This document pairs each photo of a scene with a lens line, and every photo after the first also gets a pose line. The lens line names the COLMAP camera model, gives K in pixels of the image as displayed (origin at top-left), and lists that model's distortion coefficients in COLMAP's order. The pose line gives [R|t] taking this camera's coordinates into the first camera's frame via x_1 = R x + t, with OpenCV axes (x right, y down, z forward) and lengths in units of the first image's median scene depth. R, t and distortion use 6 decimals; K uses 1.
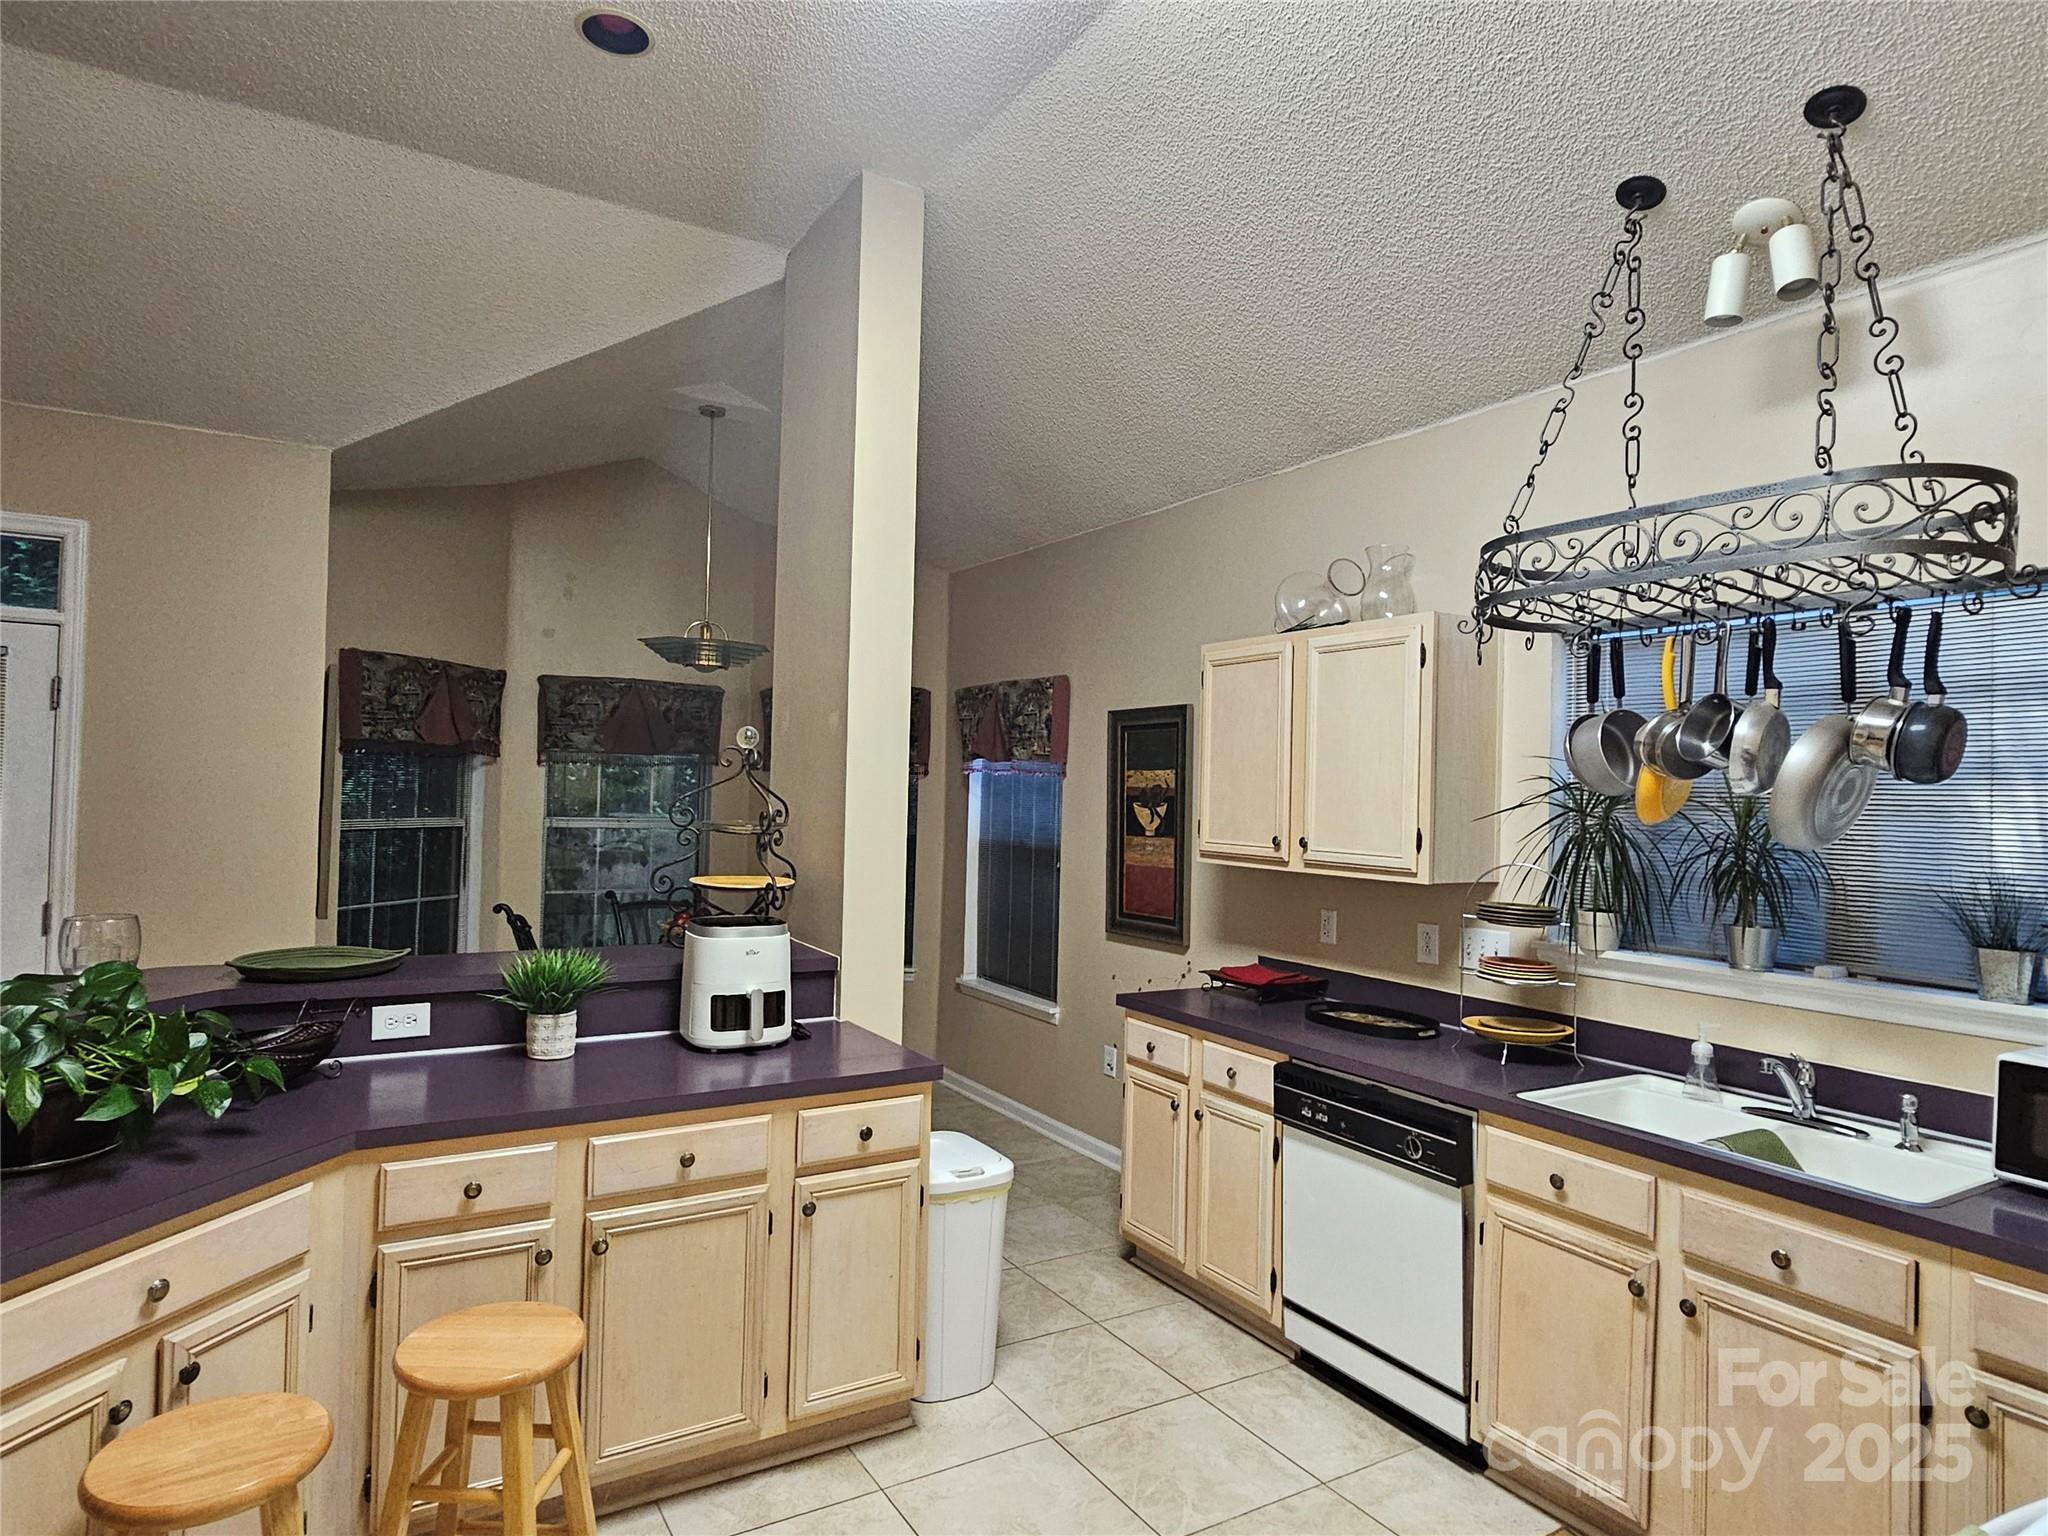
lens RADIAL K [[1159.7, 0, 1005.0], [0, 1159.7, 773.5], [0, 0, 1]] dist [-0.003894, -0.002262]
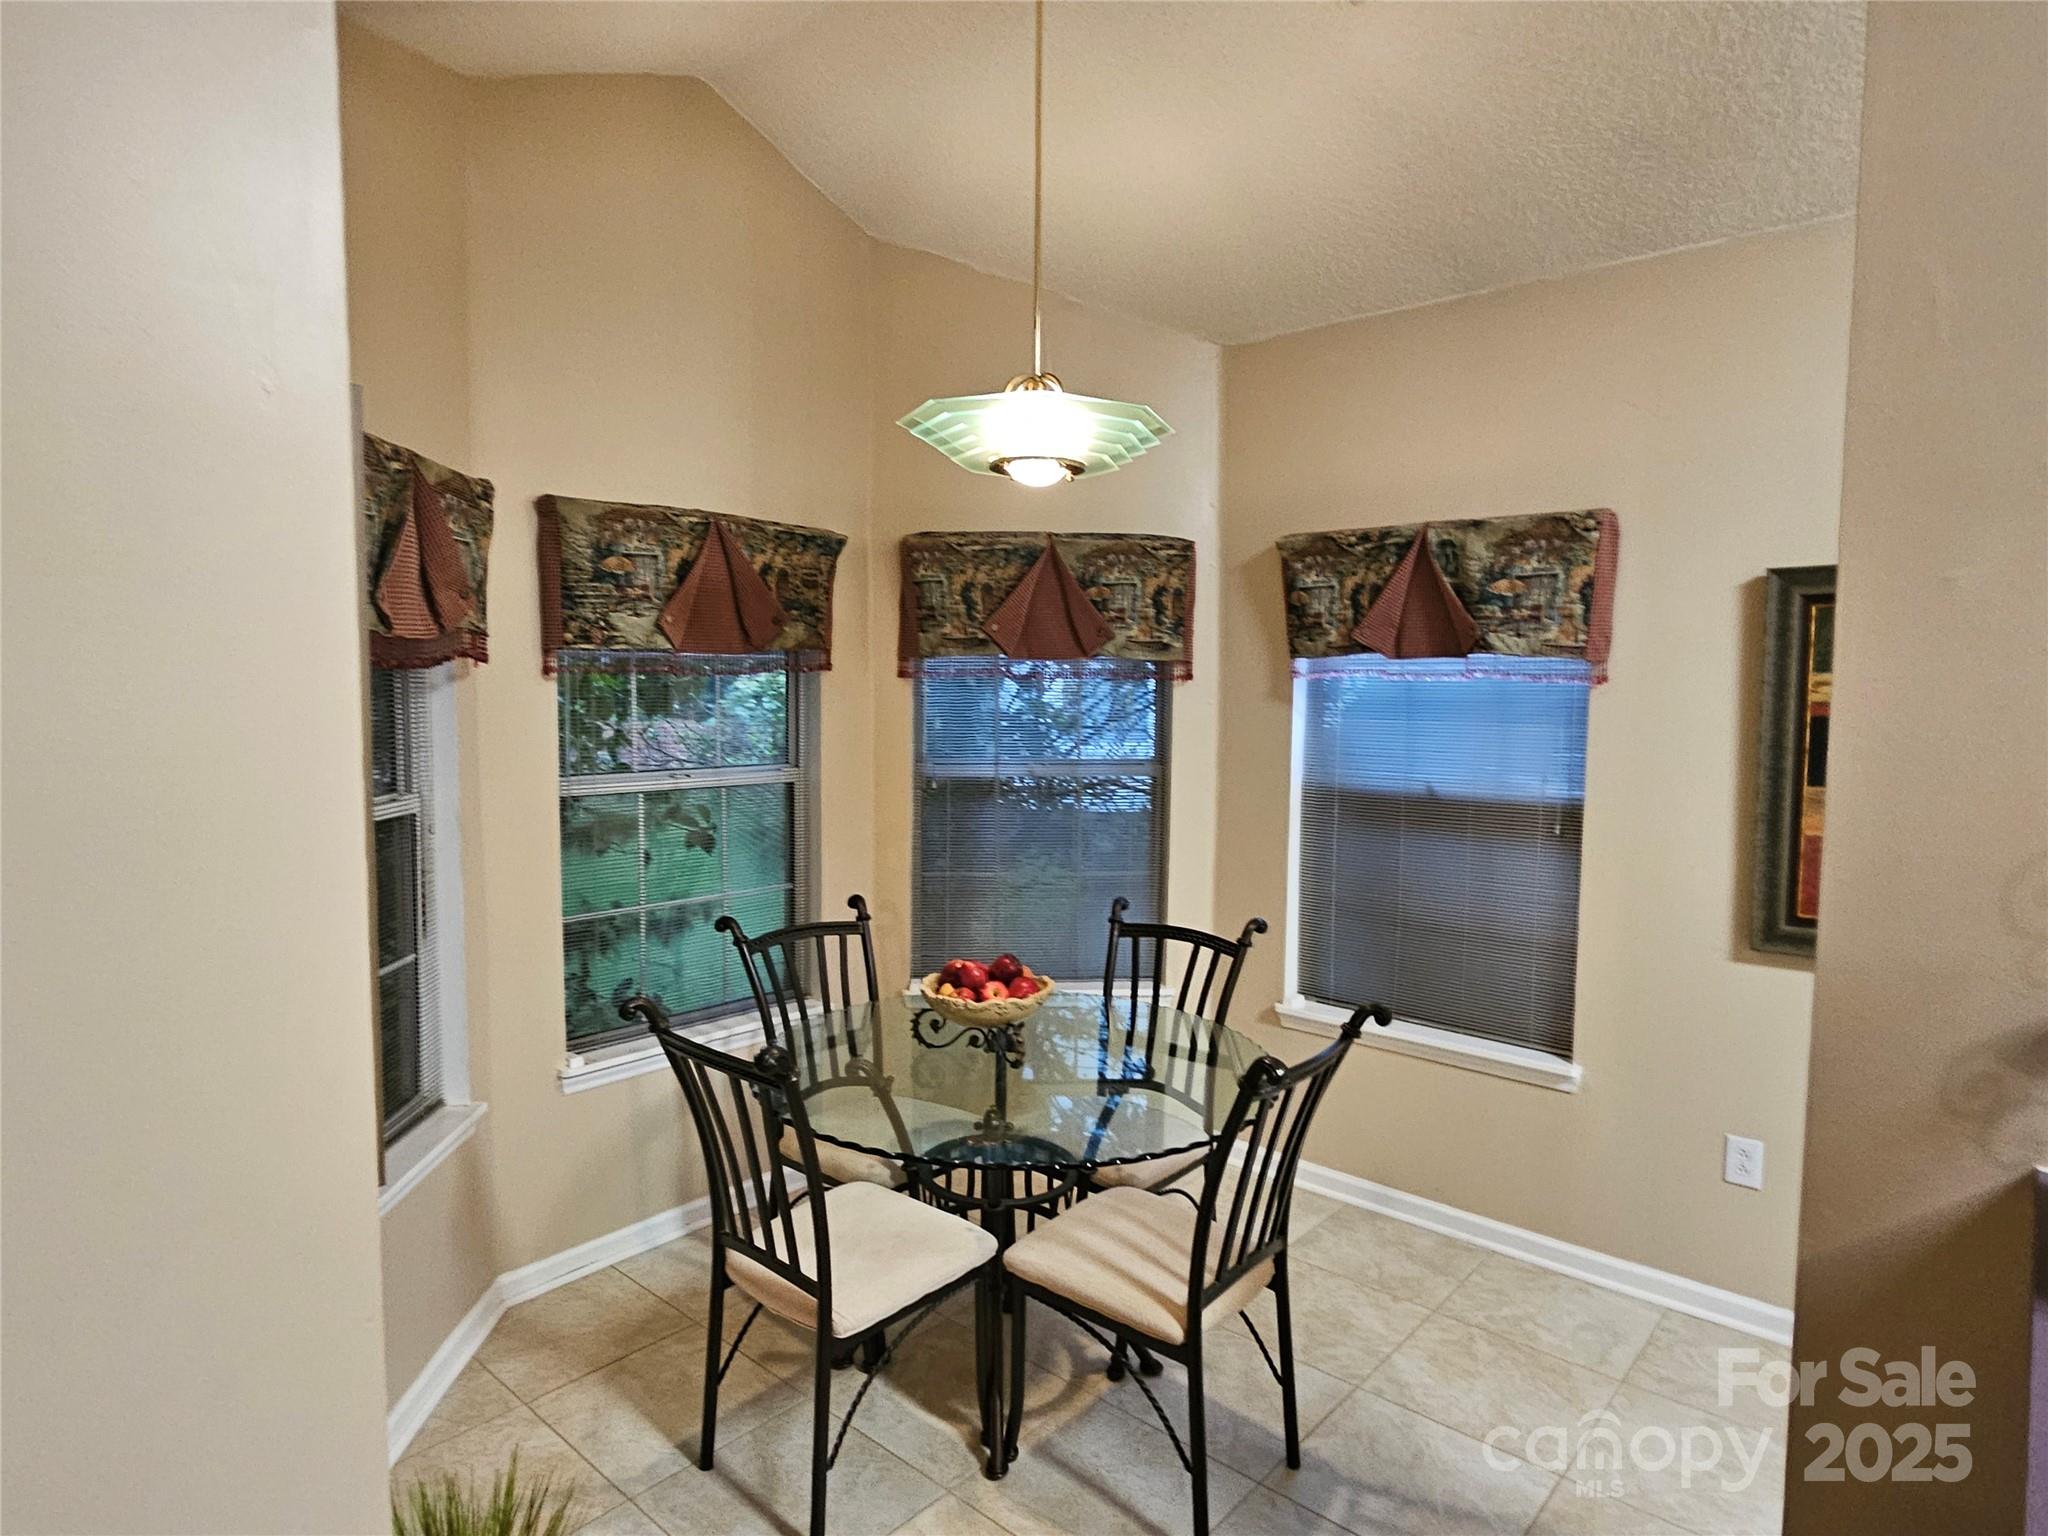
lens RADIAL K [[1159.7, 0, 1005.0], [0, 1159.7, 773.5], [0, 0, 1]] dist [-0.003894, -0.002262]
pose [[0.954215, -0.044899, 0.295732, -0.373110], [0.014727, 0.994523, 0.103472, -0.015612], [-0.298758, -0.094379, 0.949651, 0.476622]]
